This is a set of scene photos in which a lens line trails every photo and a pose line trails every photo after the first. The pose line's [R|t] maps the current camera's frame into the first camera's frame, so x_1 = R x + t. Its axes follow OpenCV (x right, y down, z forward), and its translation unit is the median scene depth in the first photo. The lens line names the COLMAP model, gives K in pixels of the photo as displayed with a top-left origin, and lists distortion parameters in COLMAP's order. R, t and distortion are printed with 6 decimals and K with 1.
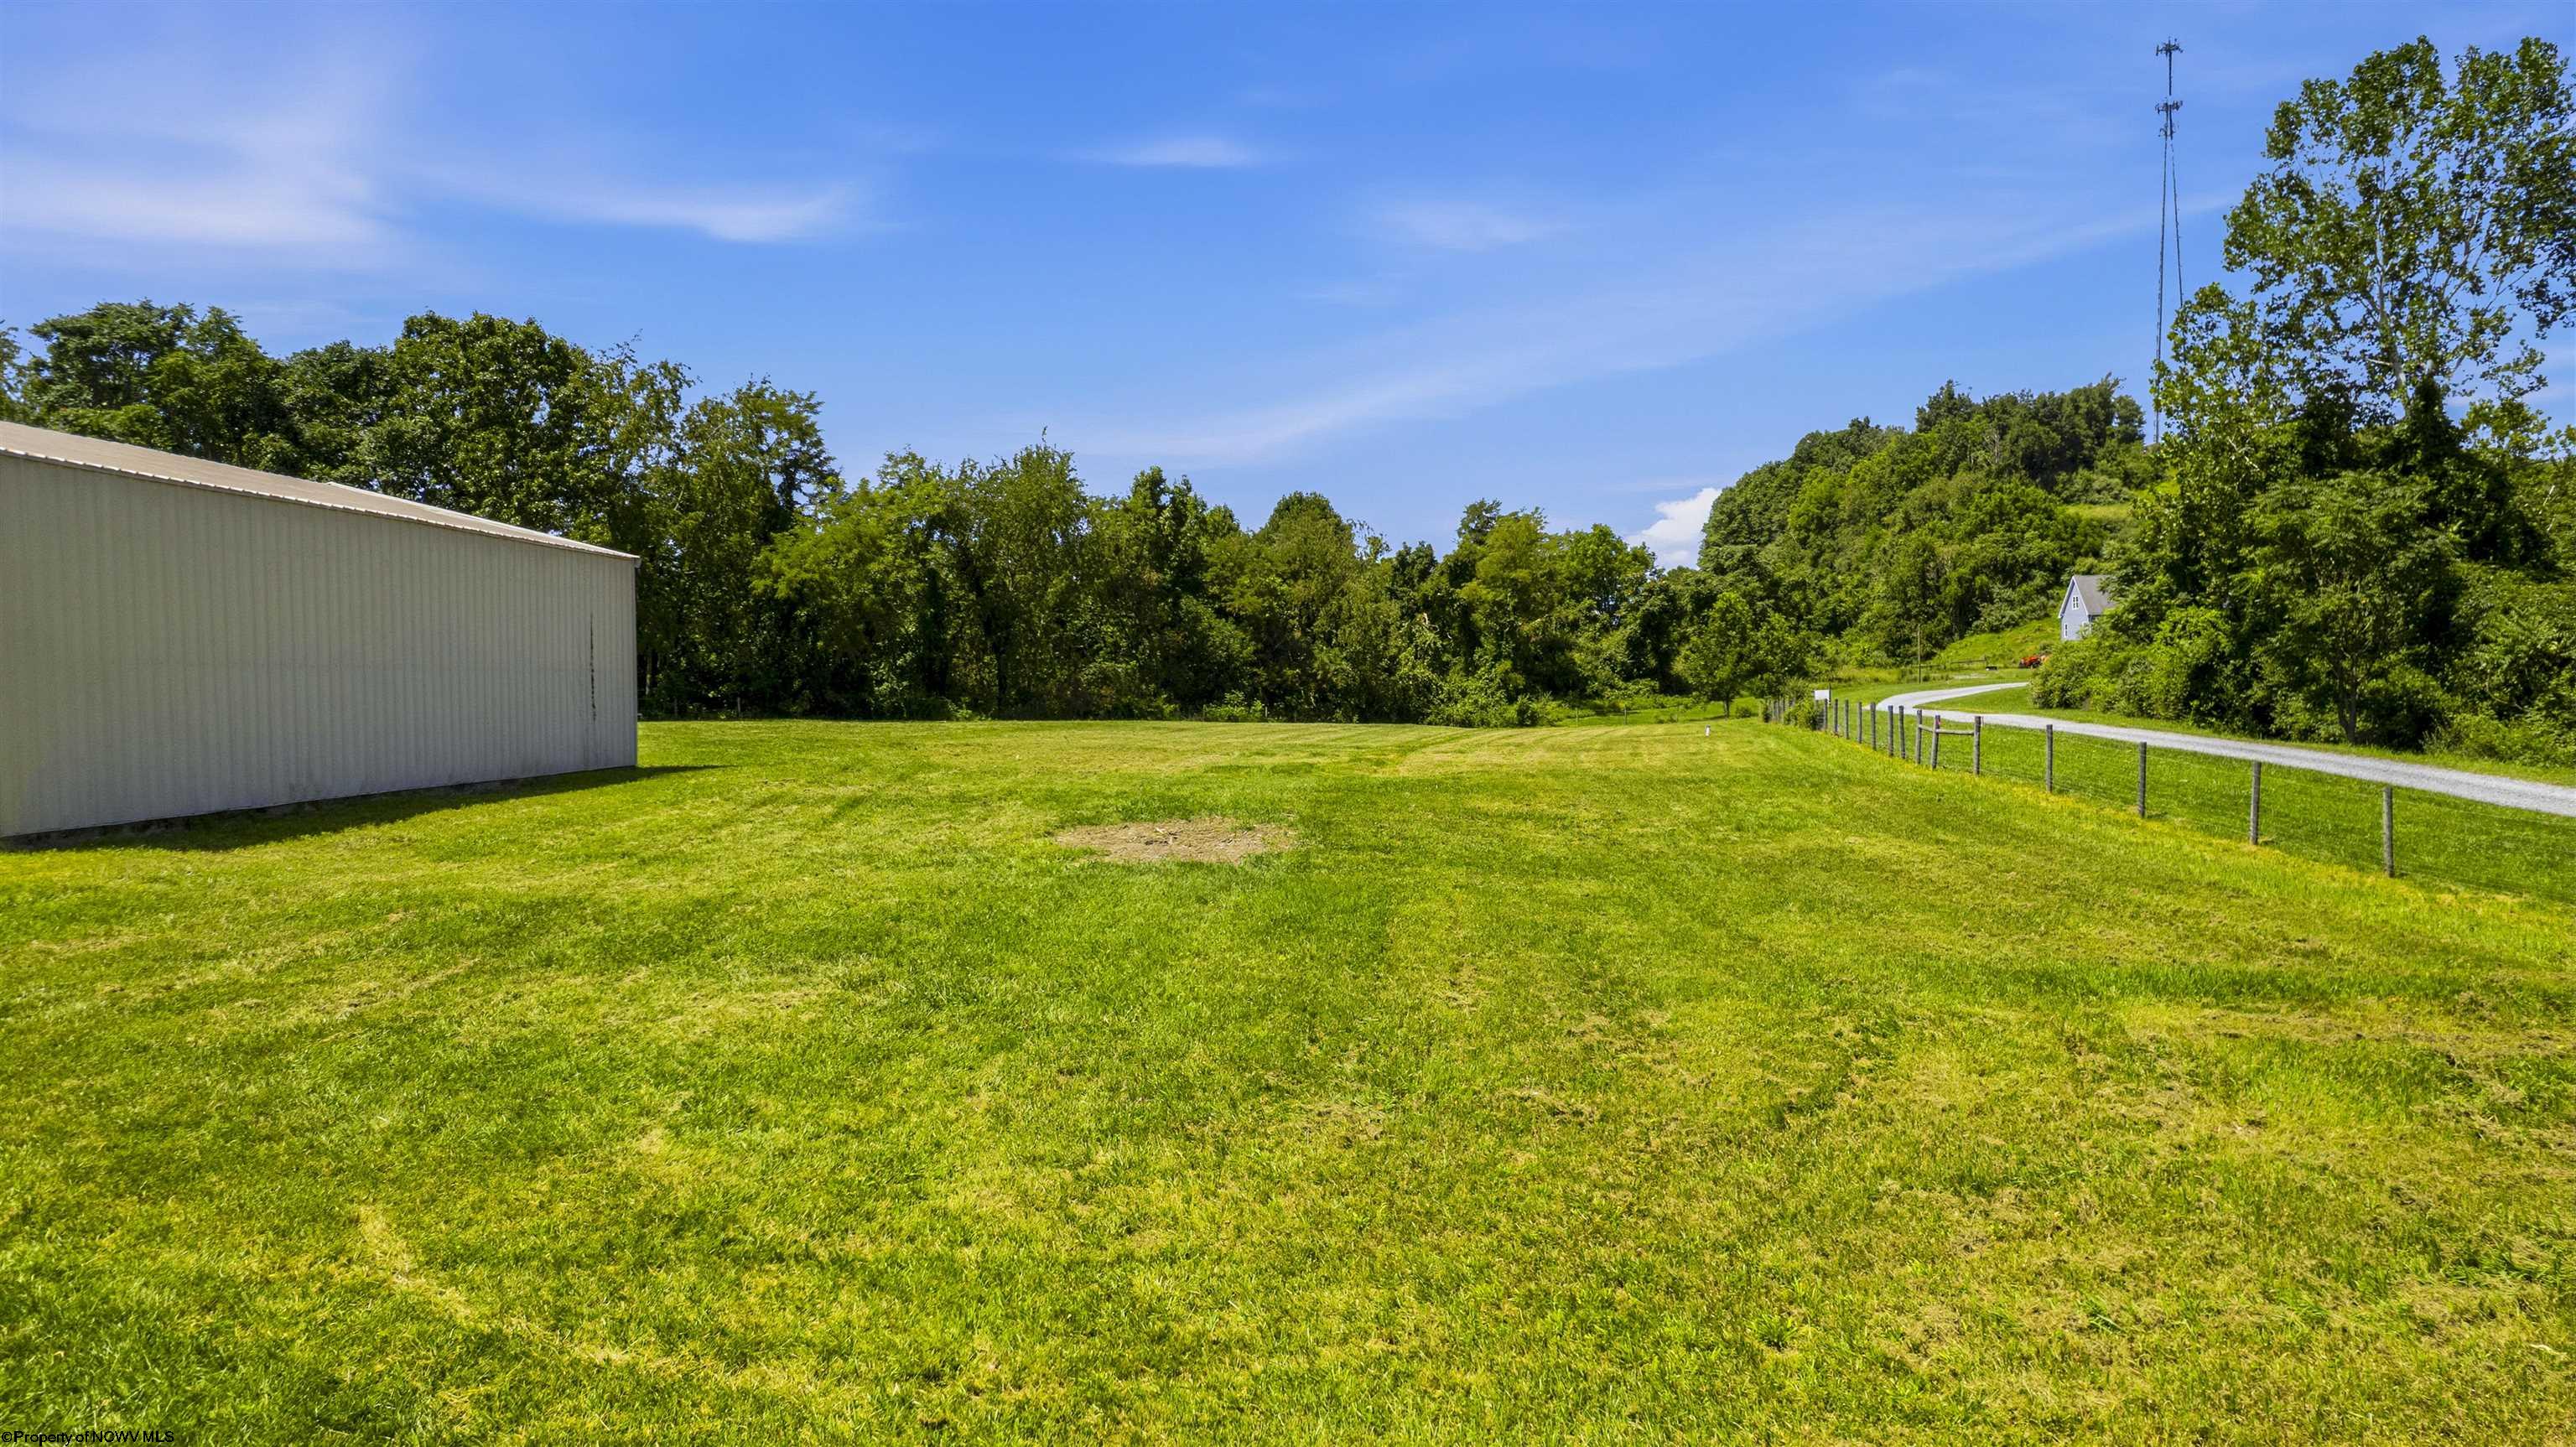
lens RADIAL K [[1647.9, 0, 1287.8], [0, 1647.9, 726.8], [0, 0, 1]] dist [-0.071241, 0.060873]
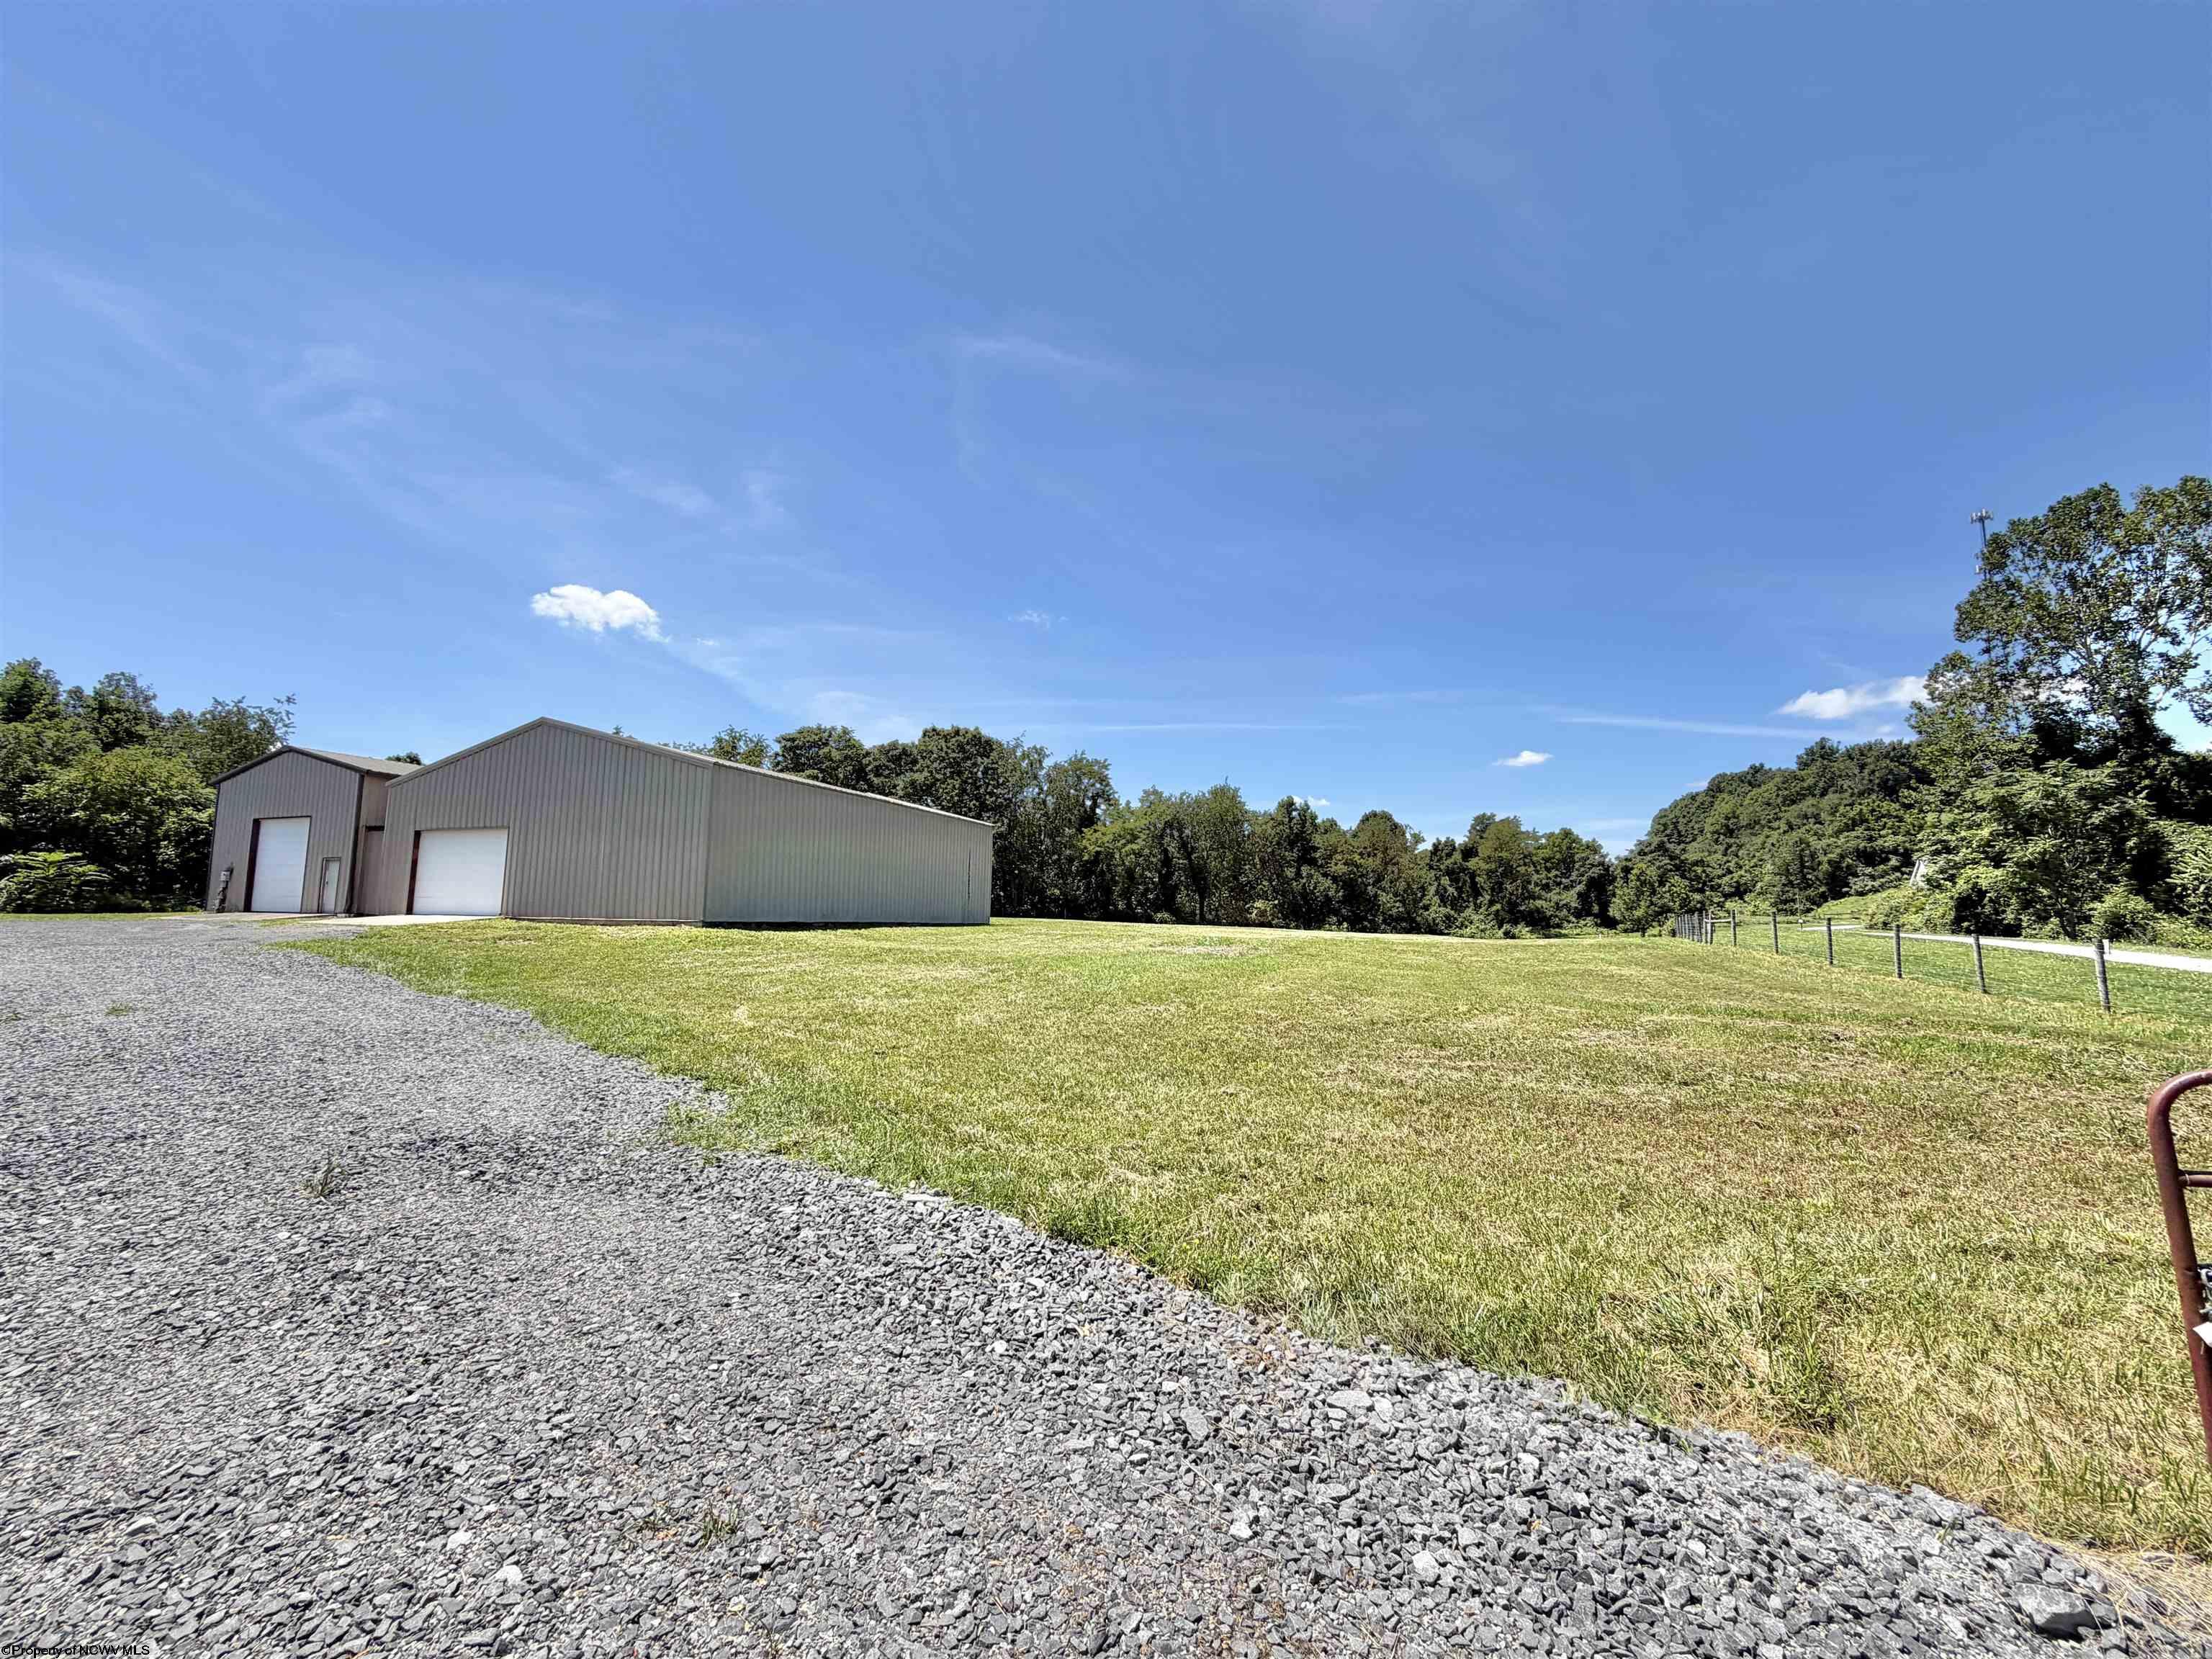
lens RADIAL K [[884.1, 0, 1101.9], [0, 884.1, 814.3], [0, 0, 1]] dist [-0.000580, 0.000224]
pose [[0.950500, -0.014460, -0.310387, 0.045280], [-0.031913, 0.989092, -0.143803, 0.021308], [0.309080, 0.146590, 0.939670, -0.018917]]
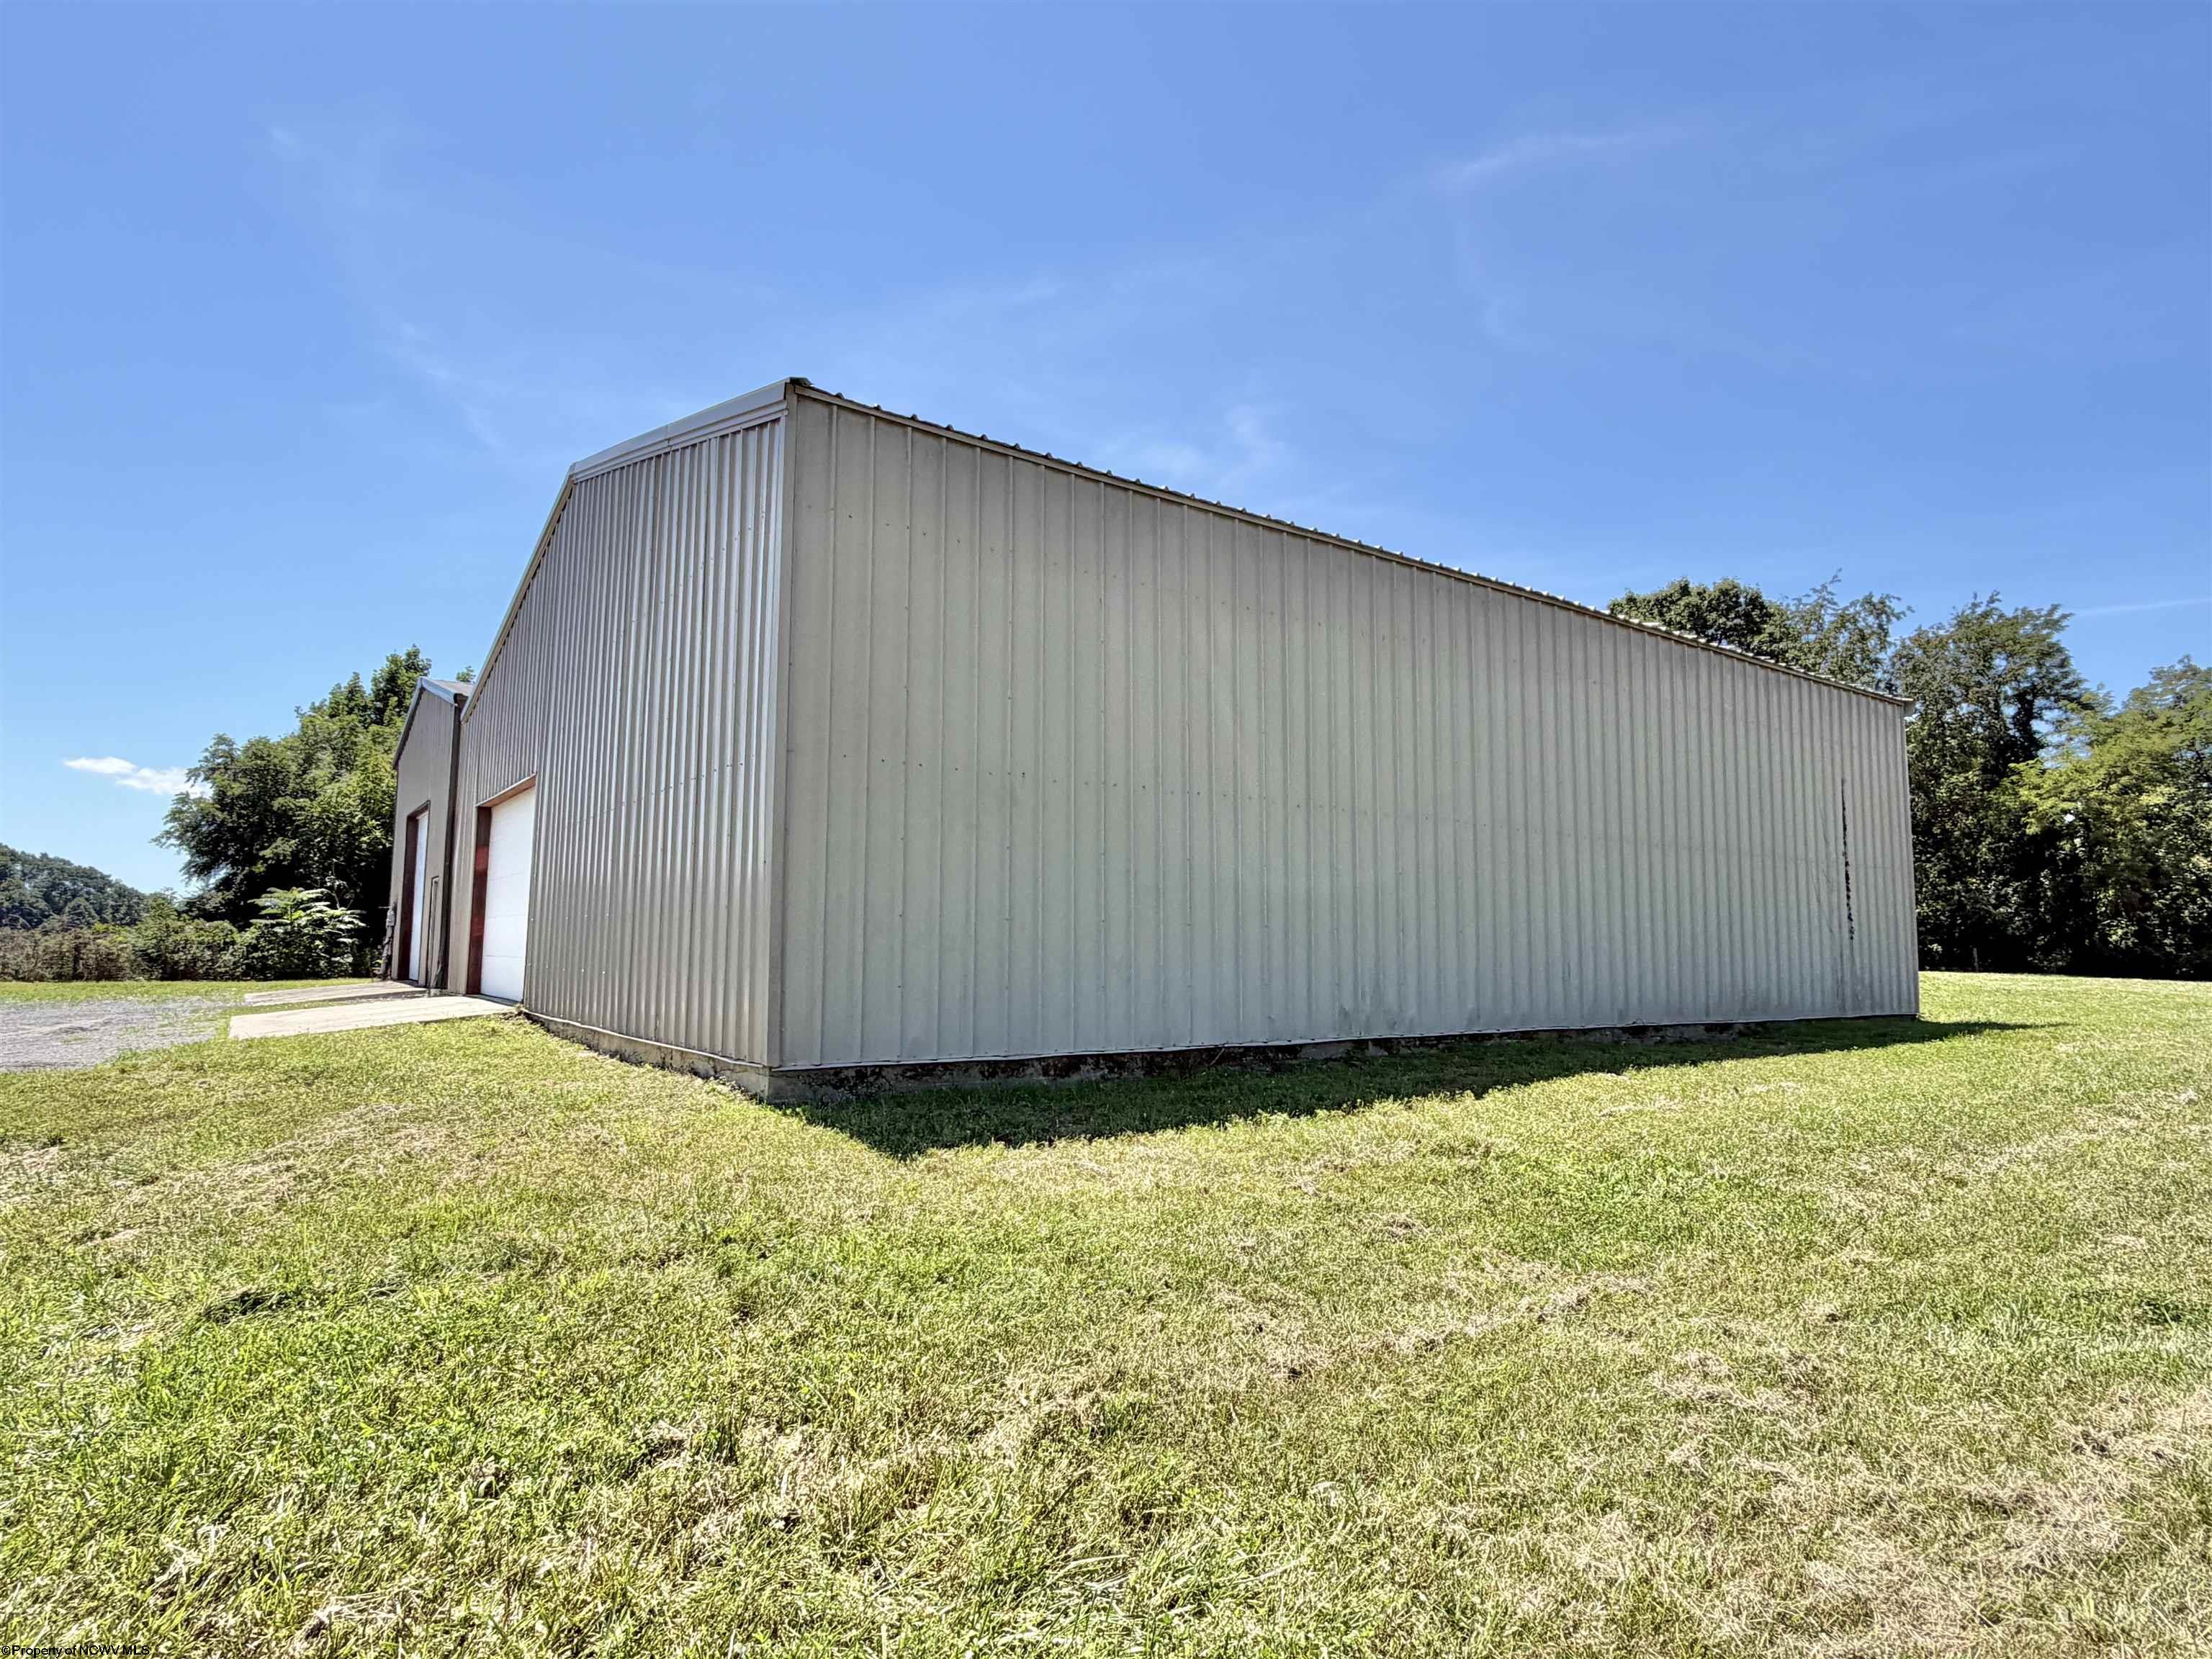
lens RADIAL K [[1199.6, 0, 1111.5], [0, 1199.6, 827.4], [0, 0, 1]] dist [-0.012311, -0.000349]
pose [[0.613858, -0.069695, -0.786334, -0.113488], [-0.036280, 0.992552, -0.116295, 0.008434], [0.788582, 0.099917, 0.606758, 0.235005]]
